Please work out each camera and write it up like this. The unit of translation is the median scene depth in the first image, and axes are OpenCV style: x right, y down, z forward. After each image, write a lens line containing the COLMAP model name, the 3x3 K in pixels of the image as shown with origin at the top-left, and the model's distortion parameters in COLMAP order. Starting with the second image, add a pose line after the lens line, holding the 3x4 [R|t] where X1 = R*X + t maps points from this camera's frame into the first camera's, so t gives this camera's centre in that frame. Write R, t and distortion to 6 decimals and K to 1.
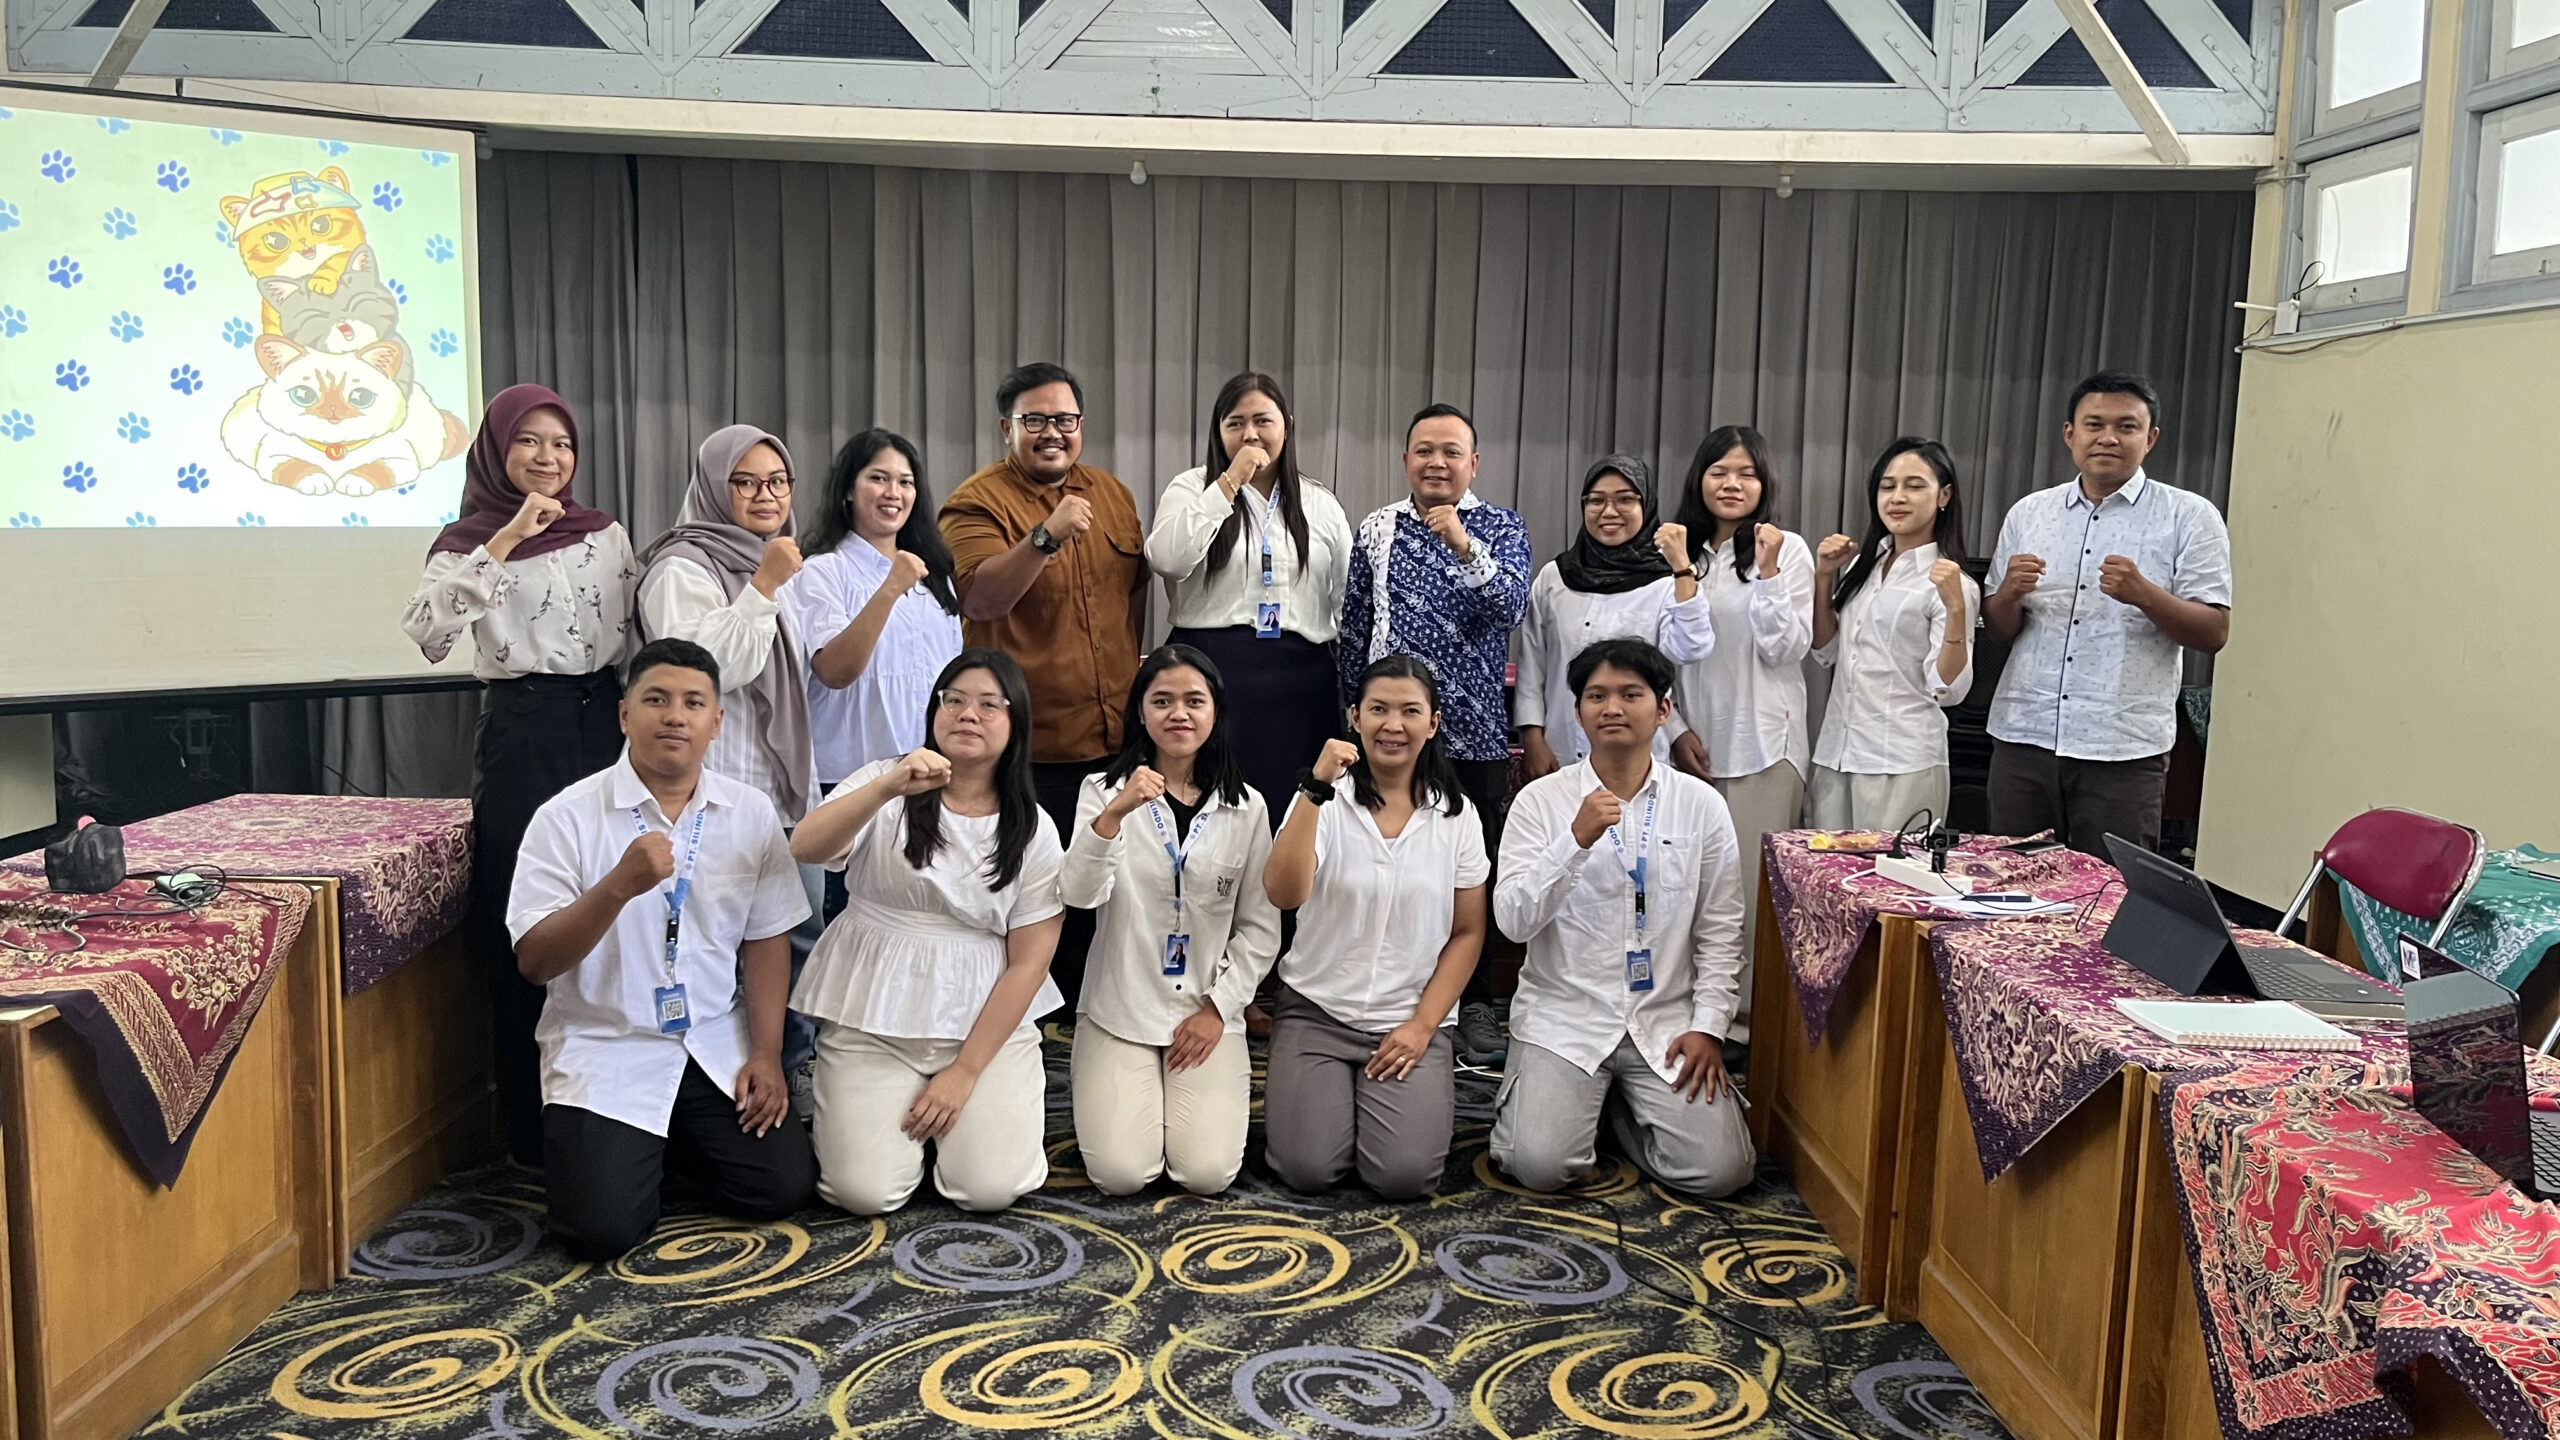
lens RADIAL K [[2084.6, 0, 1280.0], [0, 2084.6, 720.0], [0, 0, 1]] dist [0.066076, -0.101427]
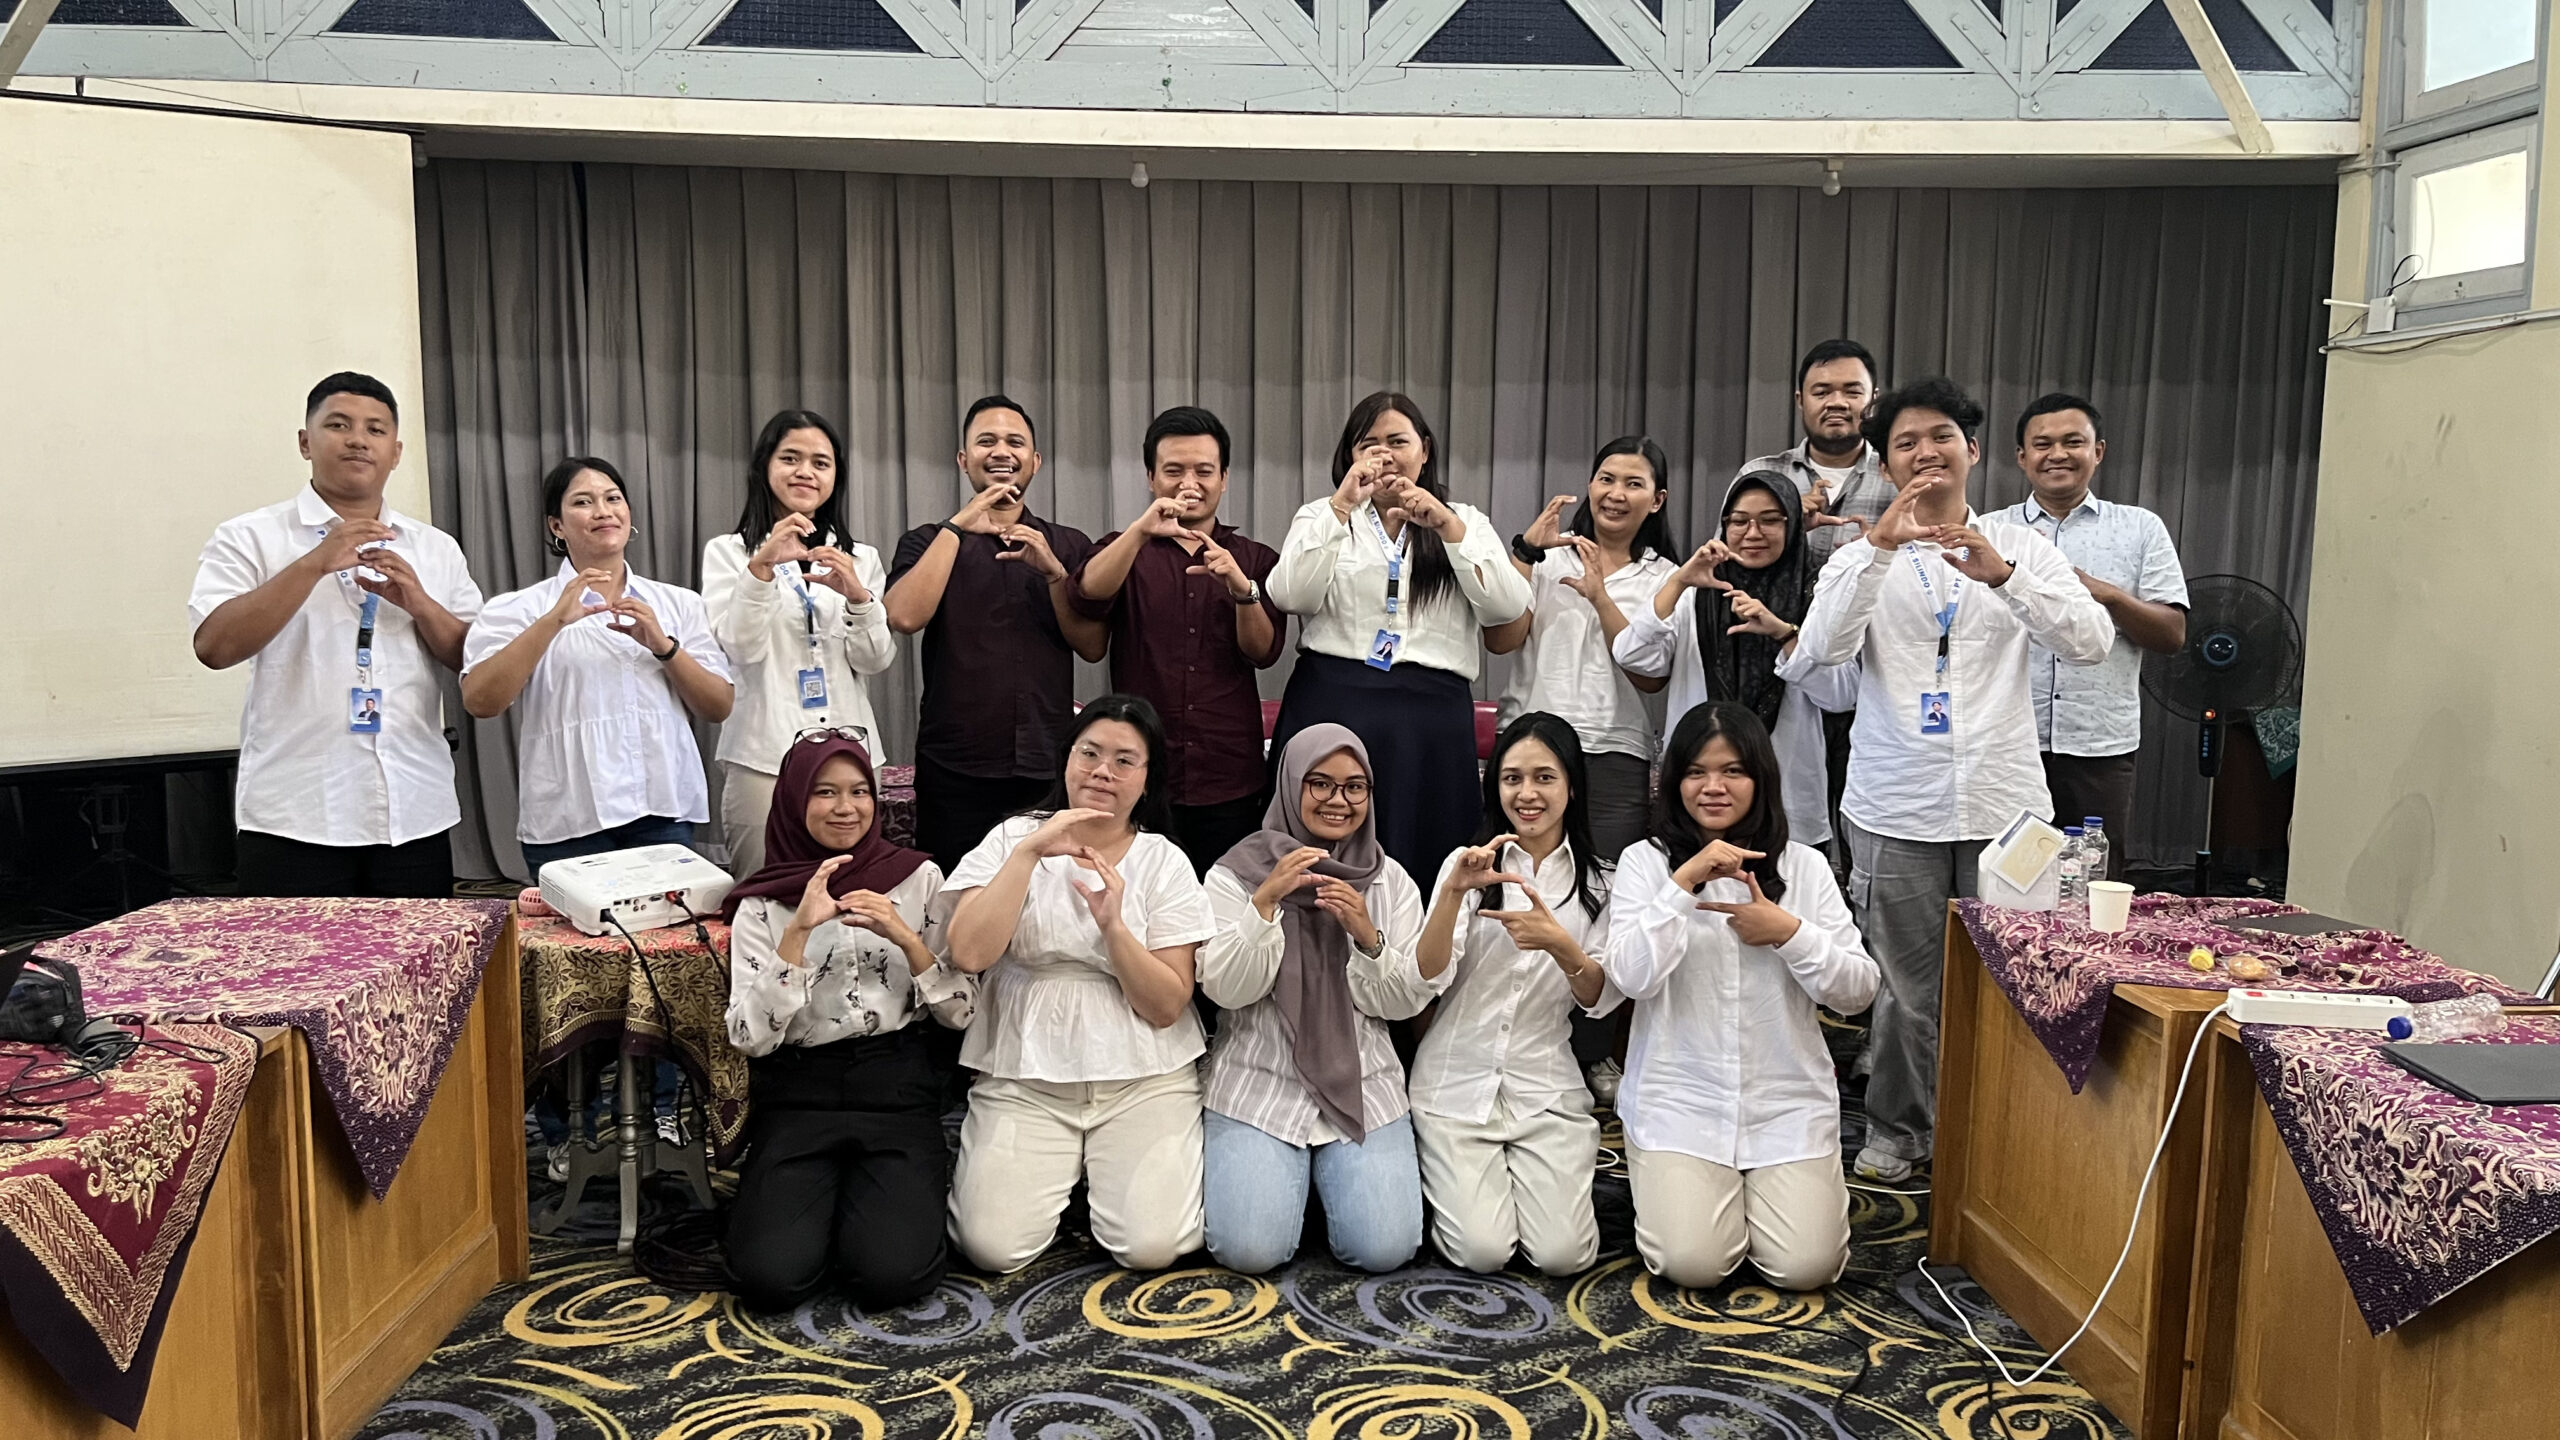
lens RADIAL K [[2076.2, 0, 1282.9], [0, 2076.2, 730.1], [0, 0, 1]] dist [0.076574, -0.129413]
pose [[0.998930, -0.021007, 0.041199, -0.052086], [0.021283, 0.999754, -0.006264, -0.011068], [-0.041058, 0.007134, 0.999131, 0.088574]]
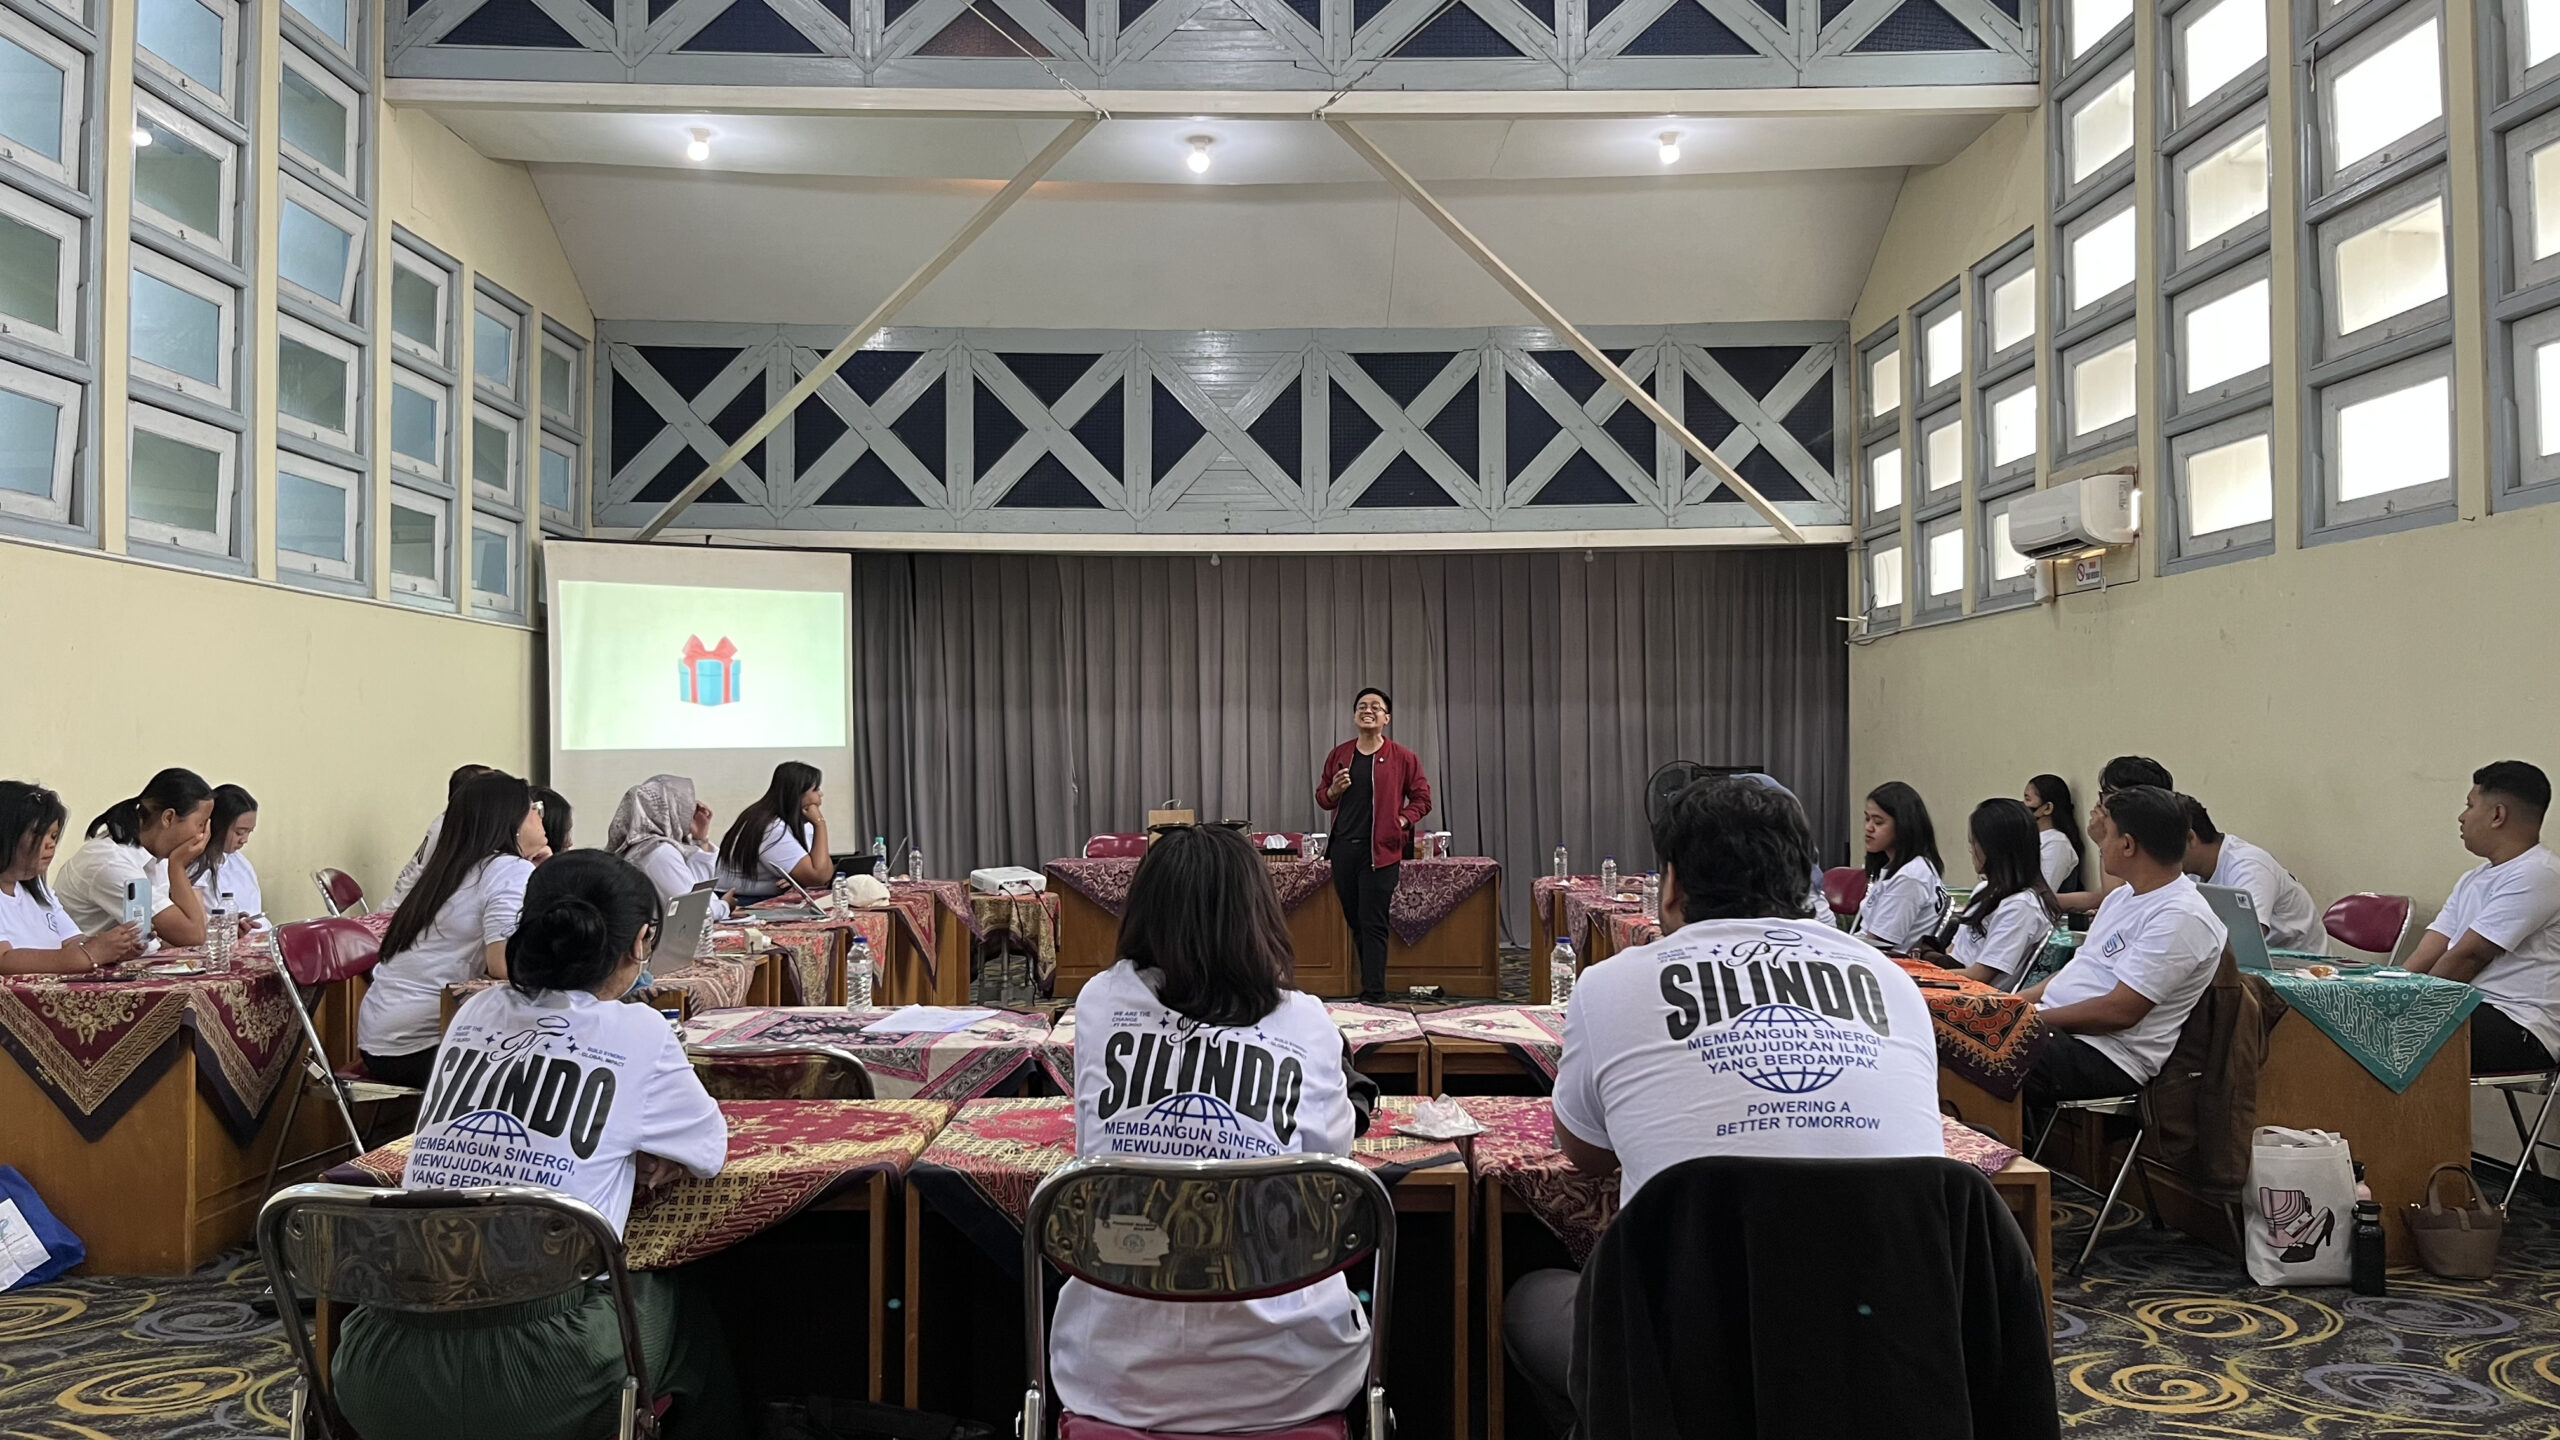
lens RADIAL K [[2076.2, 0, 1282.9], [0, 2076.2, 730.1], [0, 0, 1]] dist [0.076574, -0.129413]
pose [[0.999160, -0.028476, -0.029455, 0.036771], [0.025194, 0.994007, -0.106372, 0.072784], [0.032307, 0.105541, 0.993890, -0.767731]]
